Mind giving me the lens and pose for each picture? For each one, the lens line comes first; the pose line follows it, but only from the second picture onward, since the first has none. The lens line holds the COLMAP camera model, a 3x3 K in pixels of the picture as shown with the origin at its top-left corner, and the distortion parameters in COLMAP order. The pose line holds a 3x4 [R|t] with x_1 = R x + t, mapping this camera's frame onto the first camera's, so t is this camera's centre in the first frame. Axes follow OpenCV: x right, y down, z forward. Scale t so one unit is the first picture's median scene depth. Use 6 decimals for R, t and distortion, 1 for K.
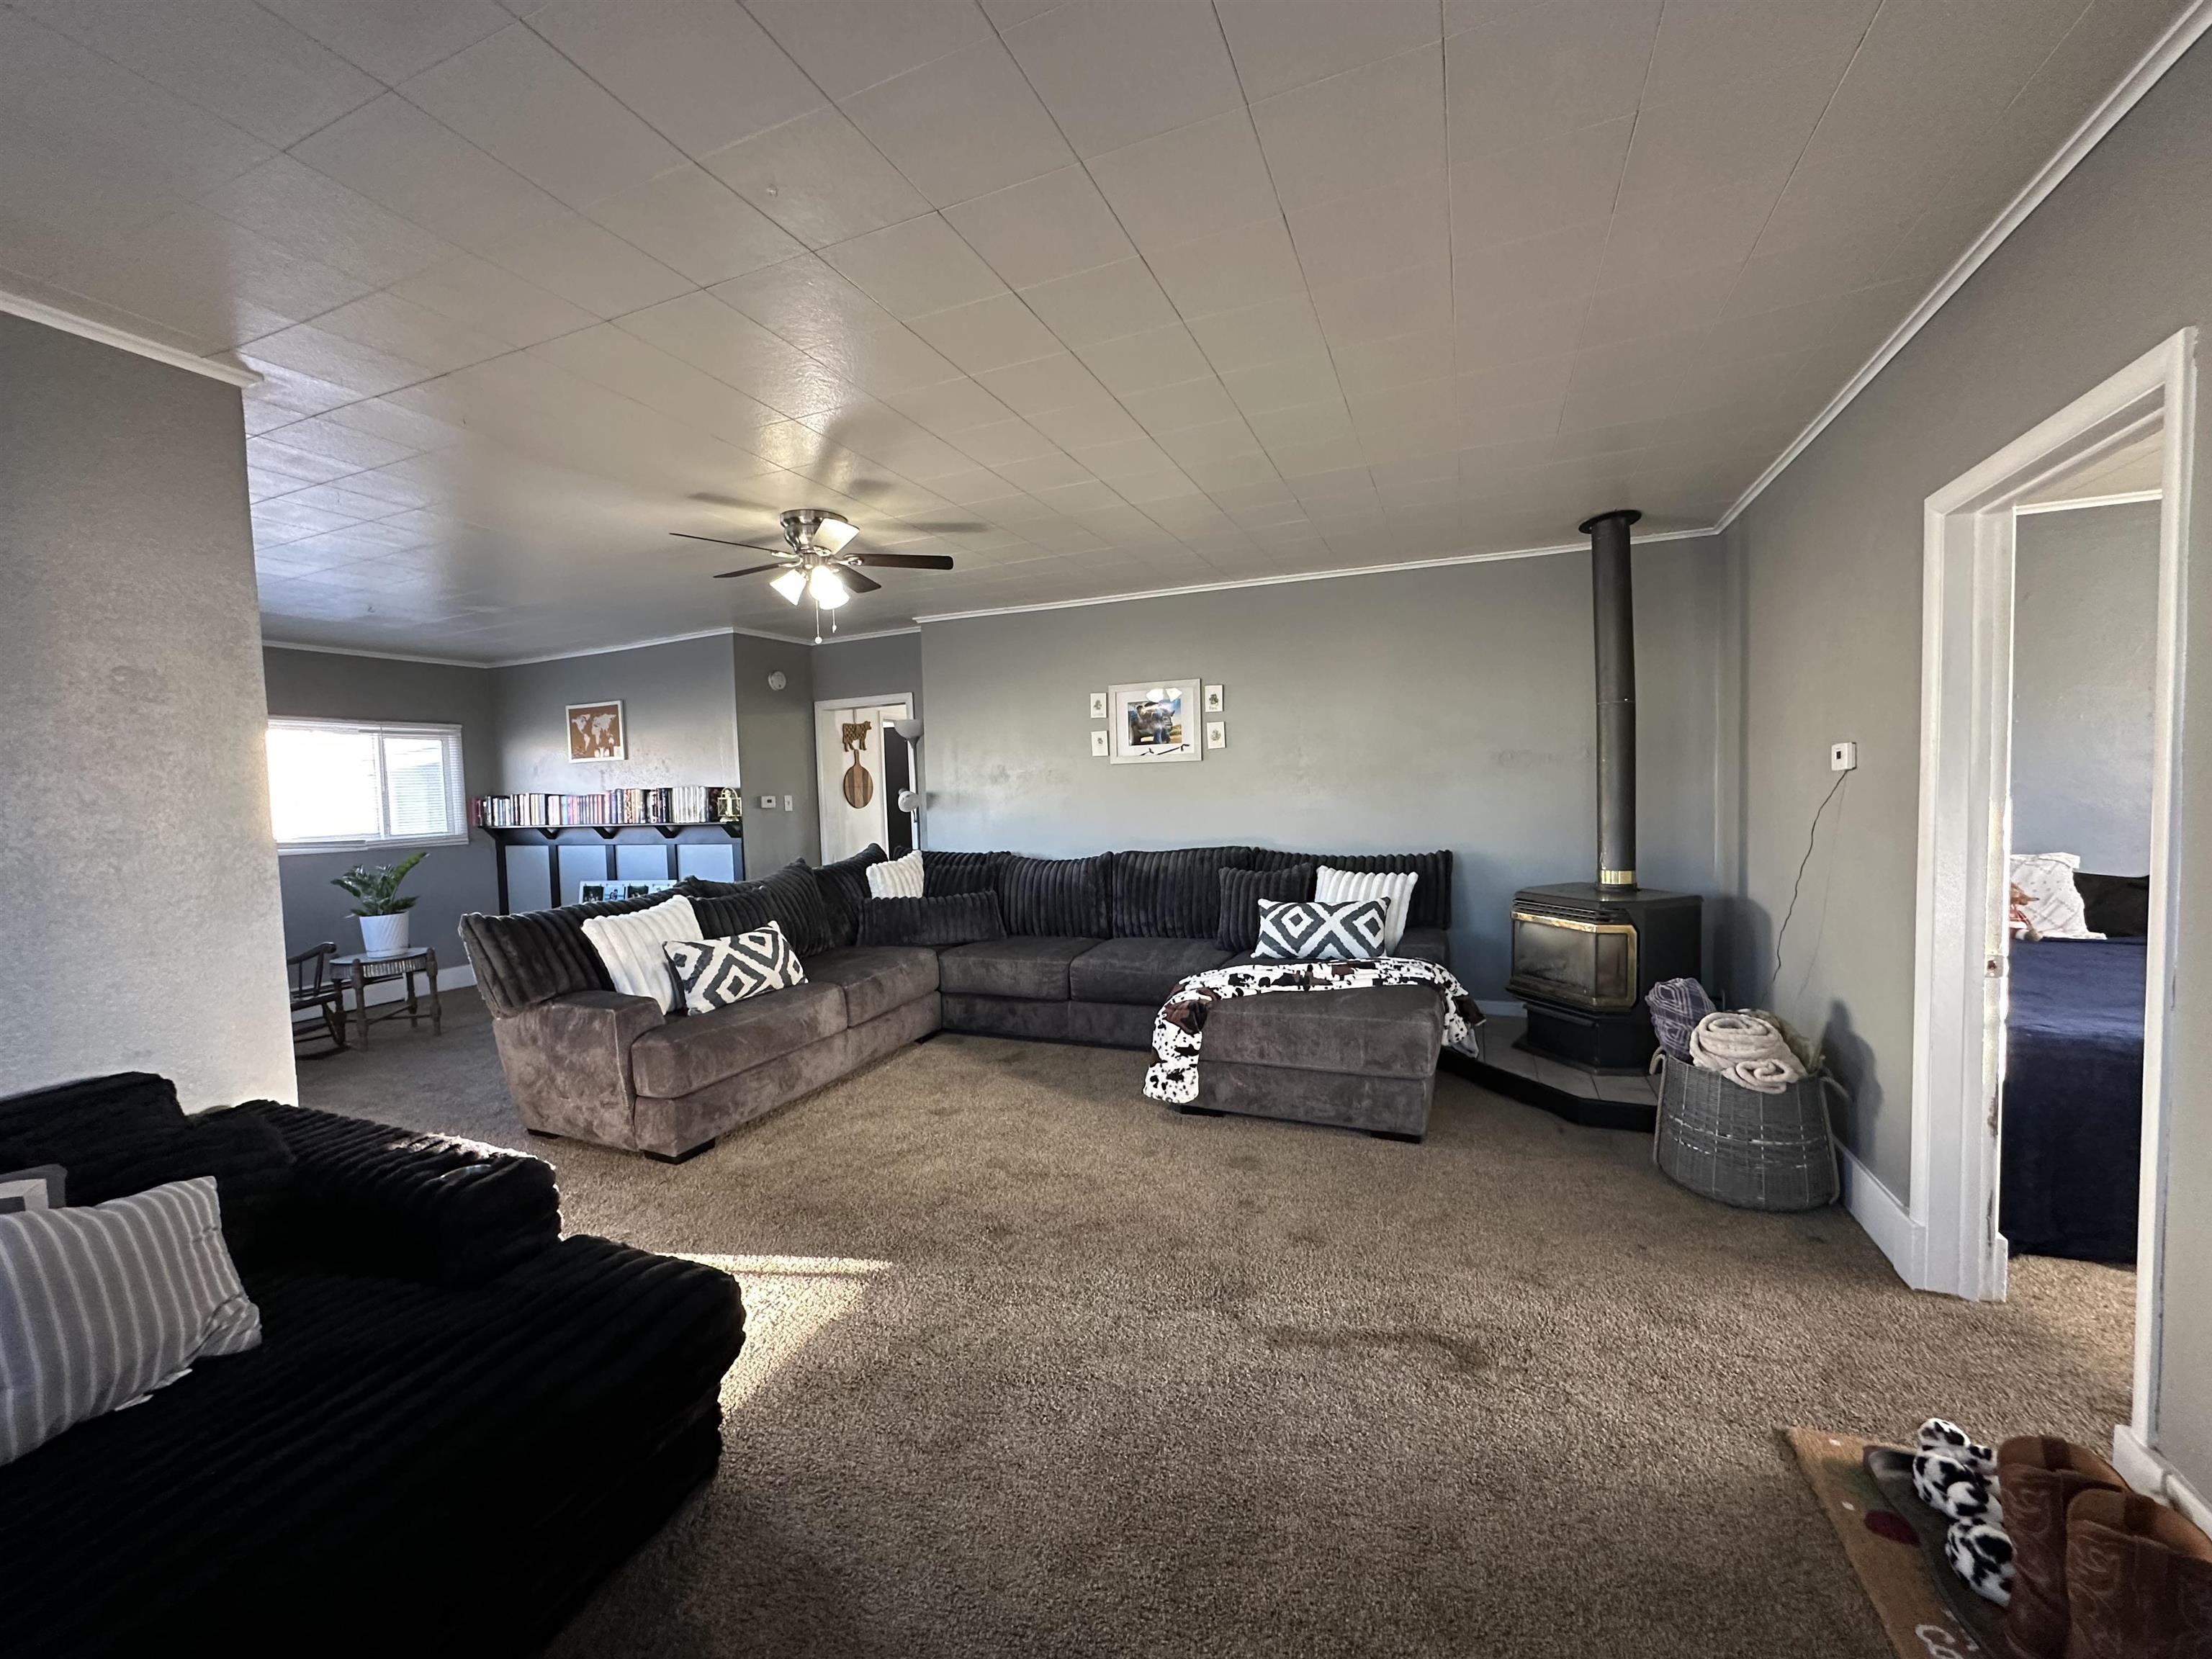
lens RADIAL K [[877.9, 0, 1099.5], [0, 877.9, 835.1], [0, 0, 1]] dist [0.001095, 0.000081]
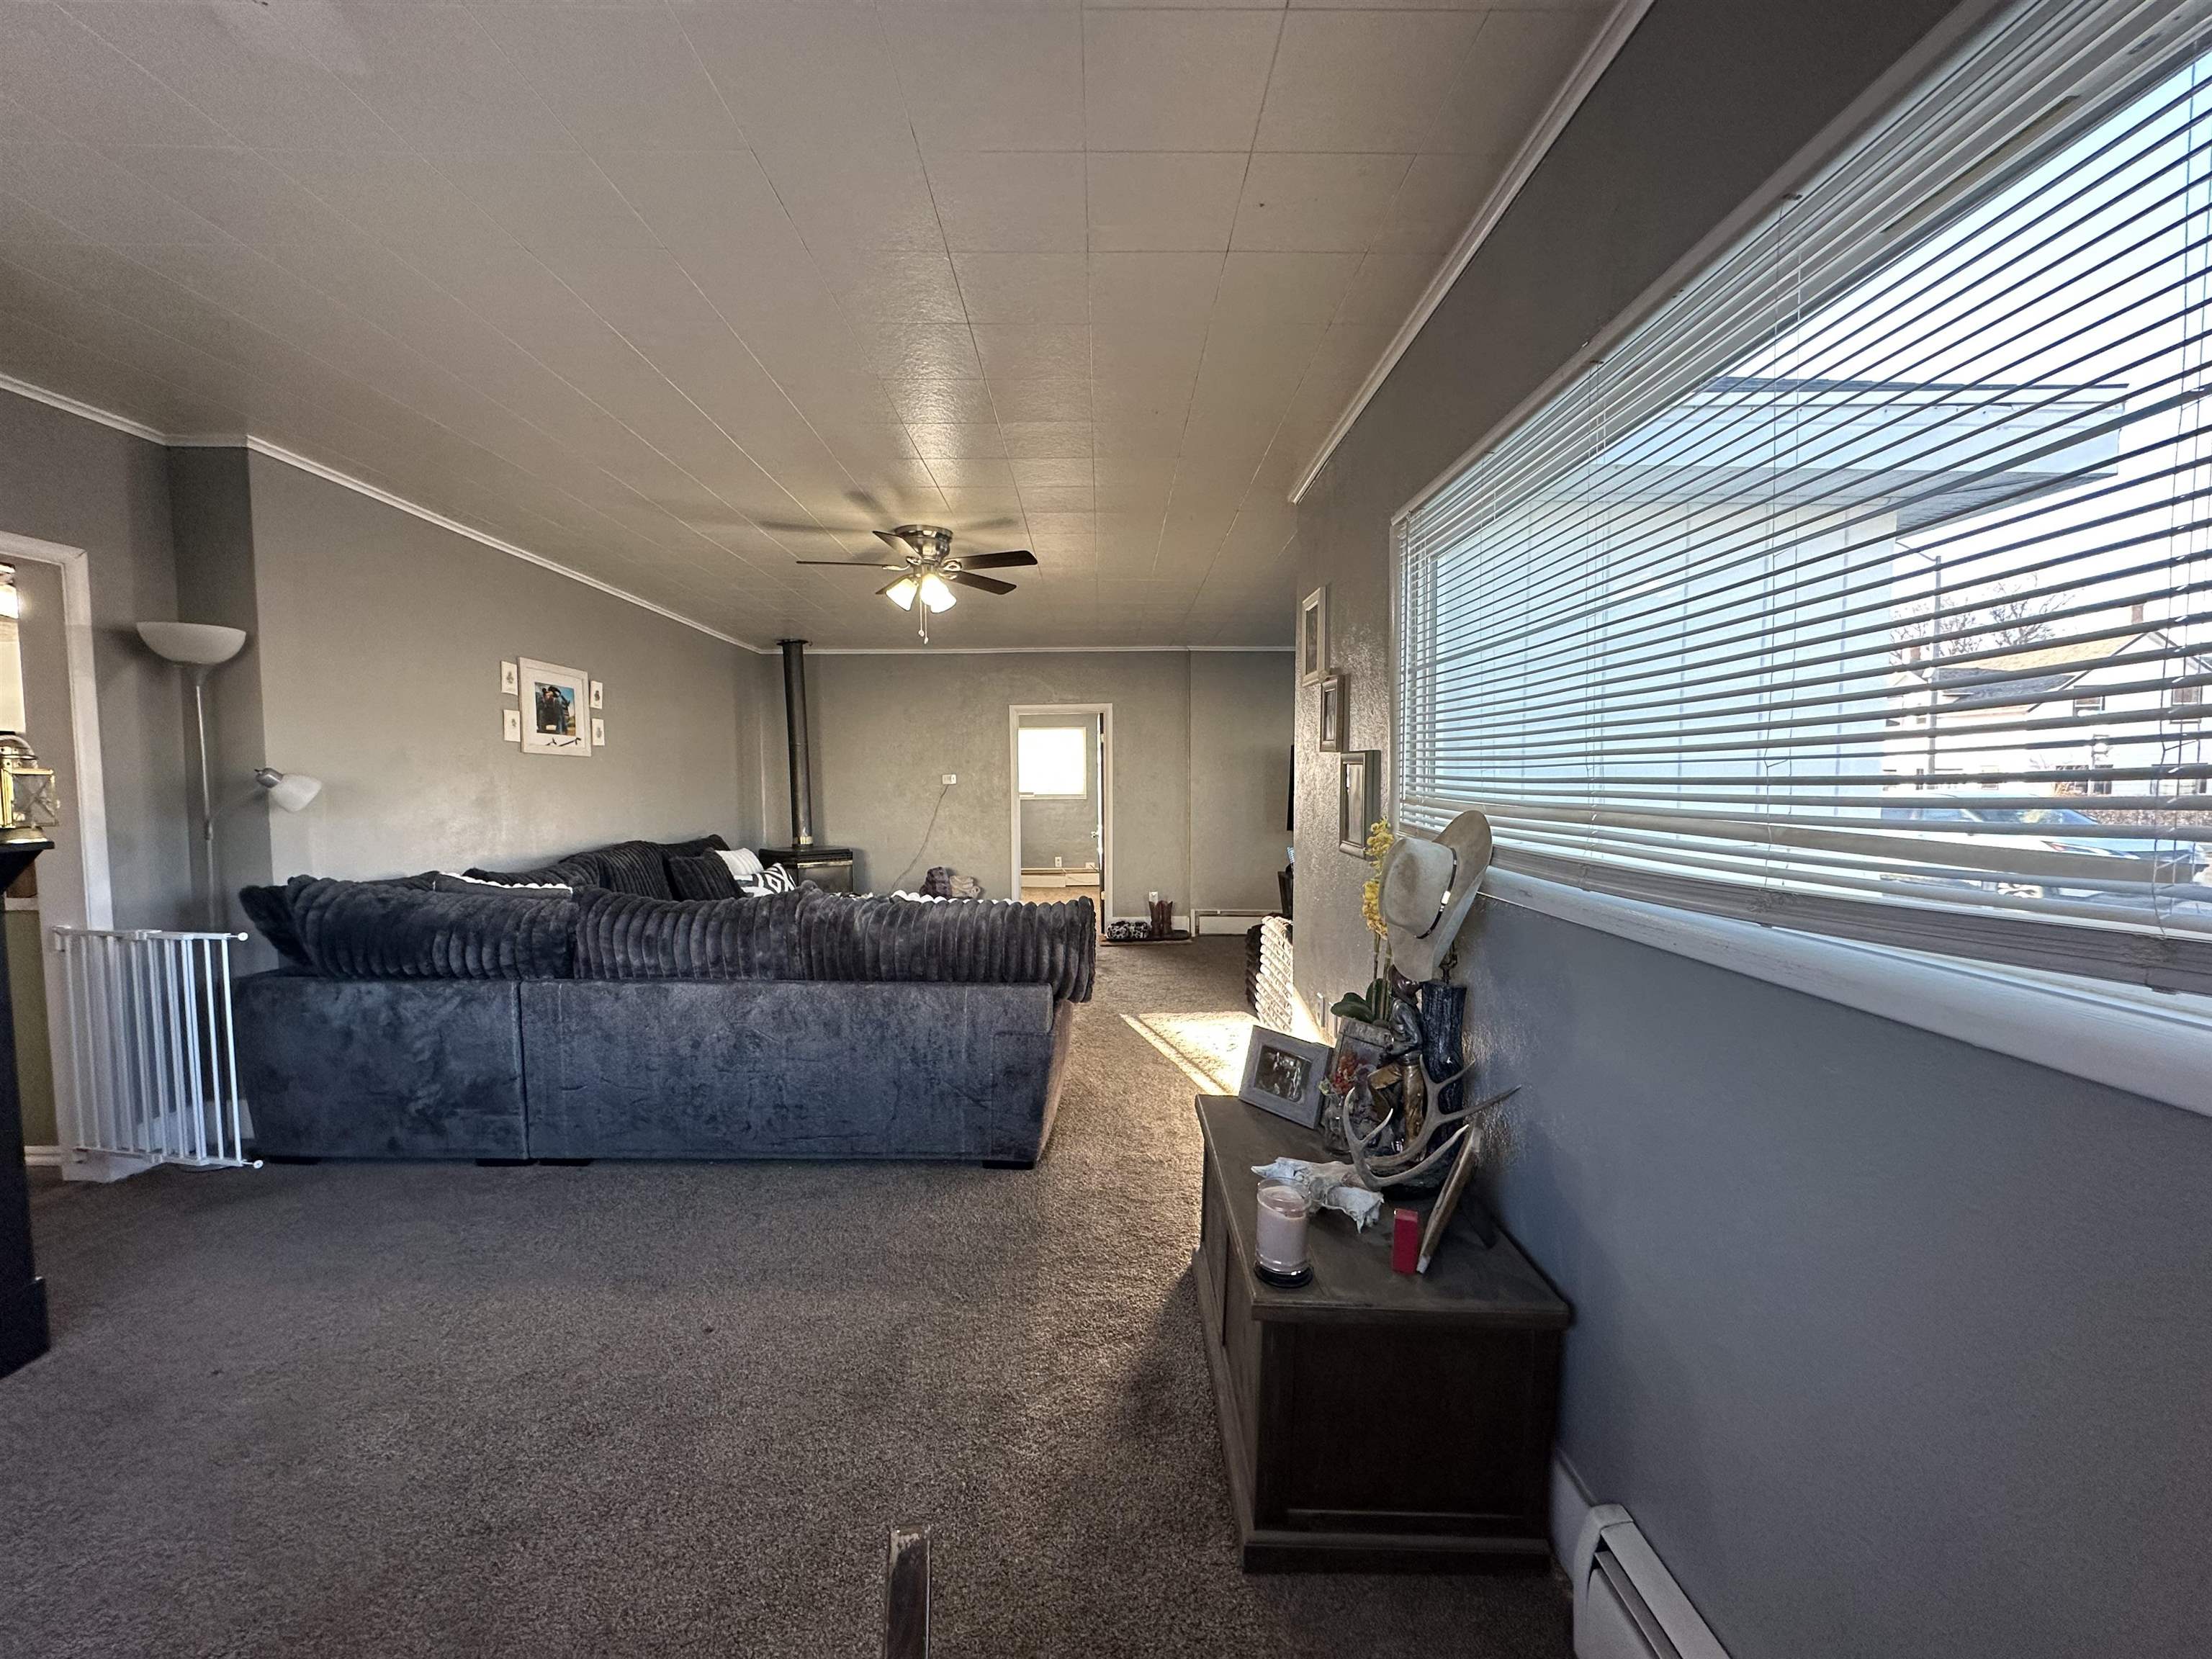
lens RADIAL K [[877.9, 0, 1102.9], [0, 877.9, 827.4], [0, 0, 1]] dist [0.001095, 0.000081]
pose [[-0.402985, -0.016219, 0.915063, -0.983014], [0.058075, 0.997375, 0.043253, -0.015814], [-0.913362, 0.070572, -0.400985, 0.863375]]
